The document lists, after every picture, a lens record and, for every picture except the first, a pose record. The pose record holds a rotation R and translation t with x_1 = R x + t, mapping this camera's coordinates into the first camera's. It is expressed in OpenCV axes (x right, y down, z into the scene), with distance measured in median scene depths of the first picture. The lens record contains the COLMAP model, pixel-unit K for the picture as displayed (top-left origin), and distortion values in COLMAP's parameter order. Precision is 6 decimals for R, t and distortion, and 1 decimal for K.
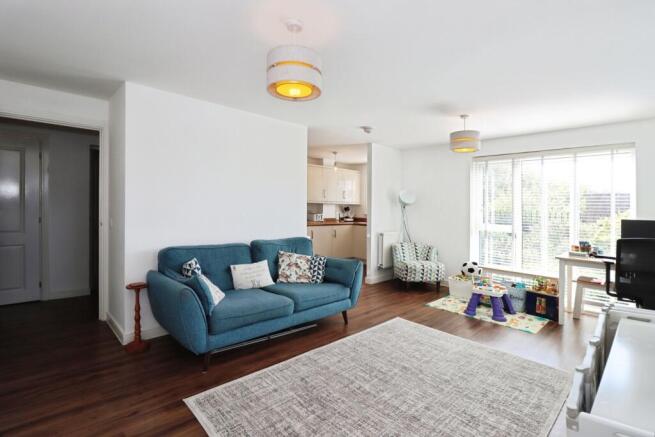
lens RADIAL K [[309.0, 0, 331.3], [0, 309.0, 216.2], [0, 0, 1]] dist [0.005504, -0.005475]
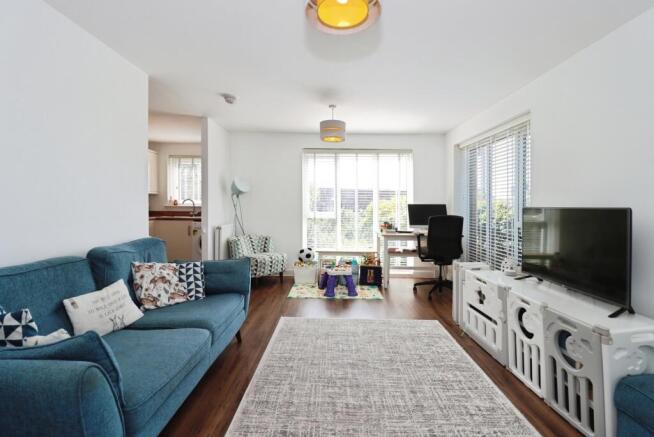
lens RADIAL K [[308.5, 0, 352.4], [0, 308.5, 207.9], [0, 0, 1]] dist [0.005504, -0.005475]
pose [[0.709791, -0.026168, 0.703926, -0.260363], [0.027395, 0.999579, 0.009536, 0.009206], [-0.703879, 0.012516, 0.710210, 0.219635]]
